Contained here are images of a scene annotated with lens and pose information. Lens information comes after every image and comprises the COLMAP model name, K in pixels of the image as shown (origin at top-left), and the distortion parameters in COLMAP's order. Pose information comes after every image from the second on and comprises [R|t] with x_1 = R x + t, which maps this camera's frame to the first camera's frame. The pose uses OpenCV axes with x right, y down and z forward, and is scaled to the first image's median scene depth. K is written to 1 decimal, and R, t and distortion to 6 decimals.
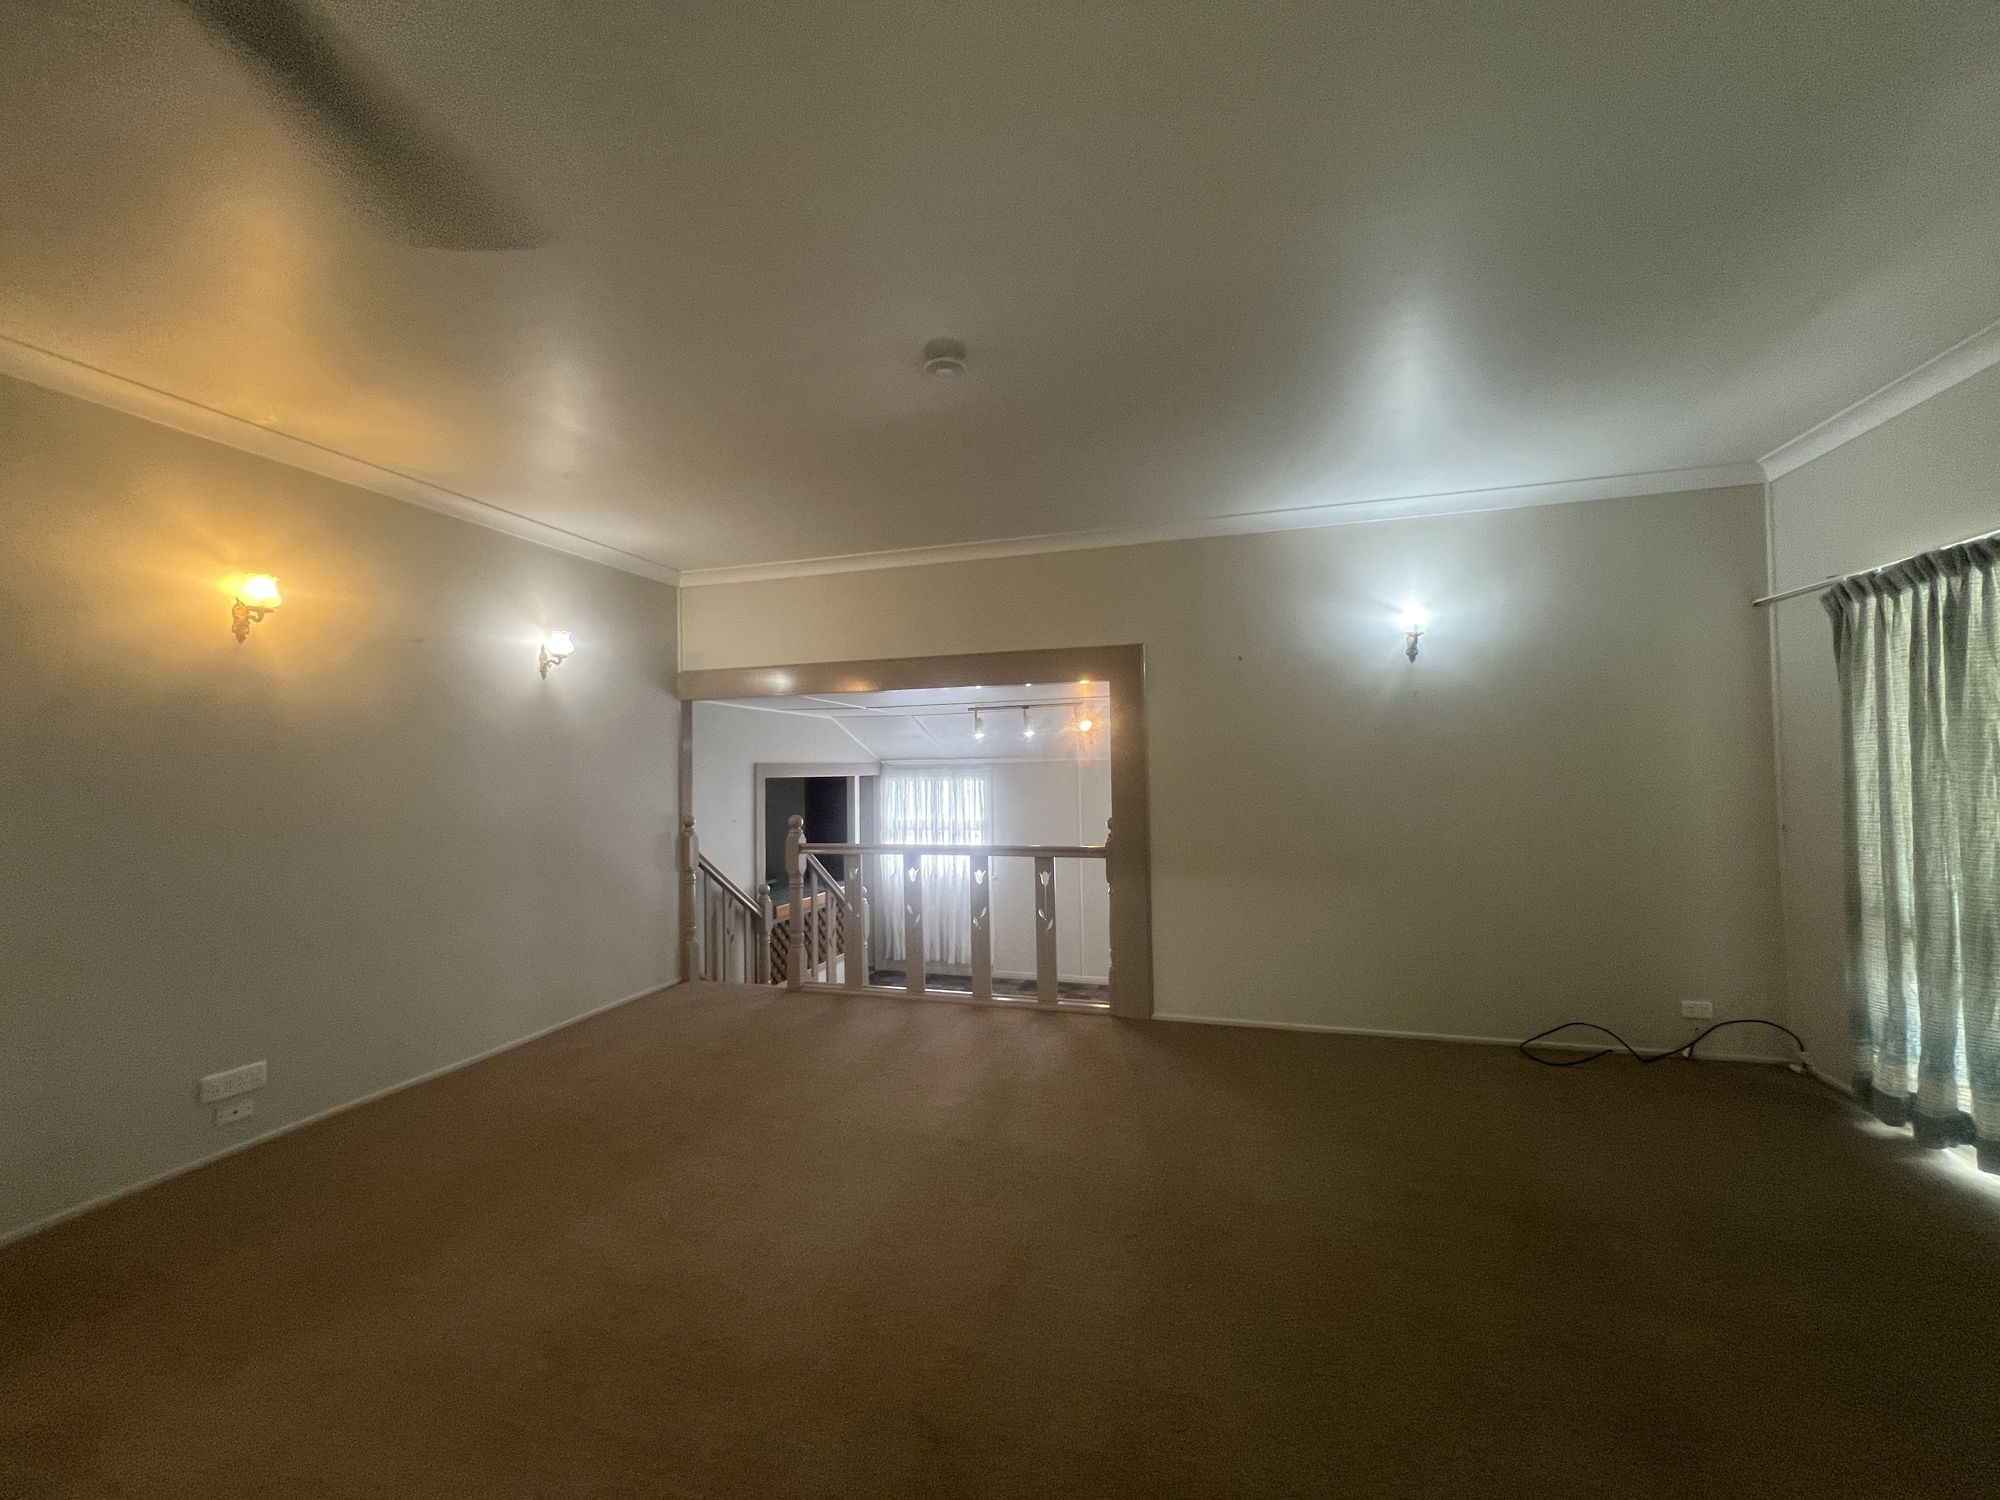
lens RADIAL K [[811.5, 0, 992.4], [0, 811.5, 752.3], [0, 0, 1]] dist [-0.004315, -0.000802]
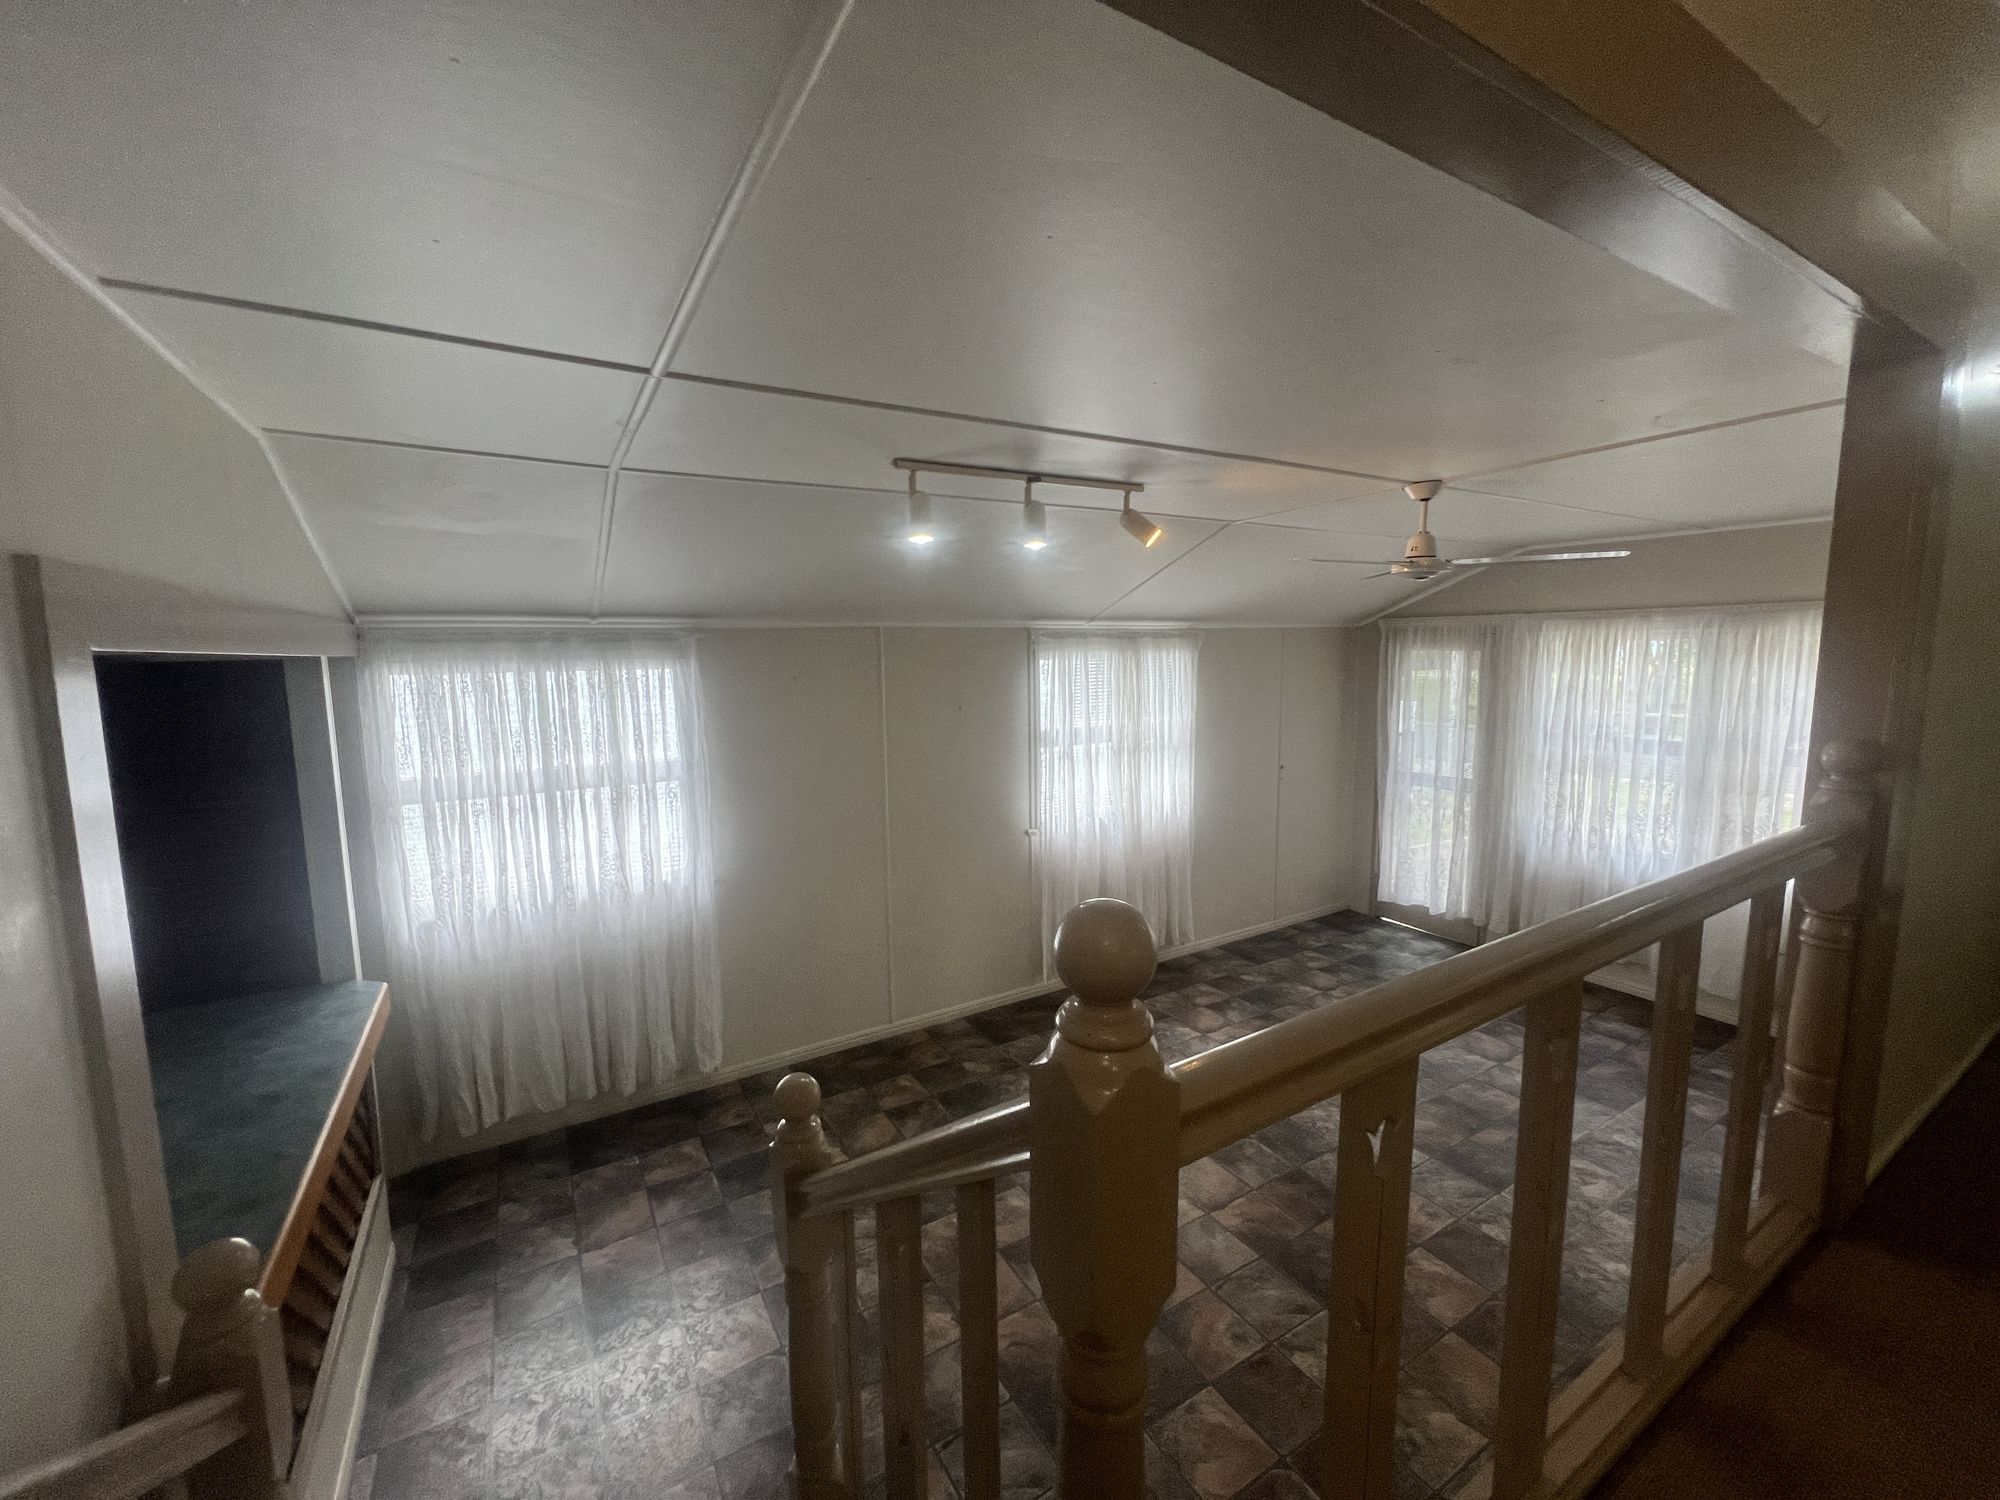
lens RADIAL K [[811.5, 0, 1002.1], [0, 811.5, 747.1], [0, 0, 1]] dist [-0.004315, -0.000802]
pose [[0.666160, -0.087518, 0.740656, -0.223061], [-0.002968, 0.992772, 0.119978, 0.024220], [-0.745803, -0.082123, 0.661086, 0.573651]]
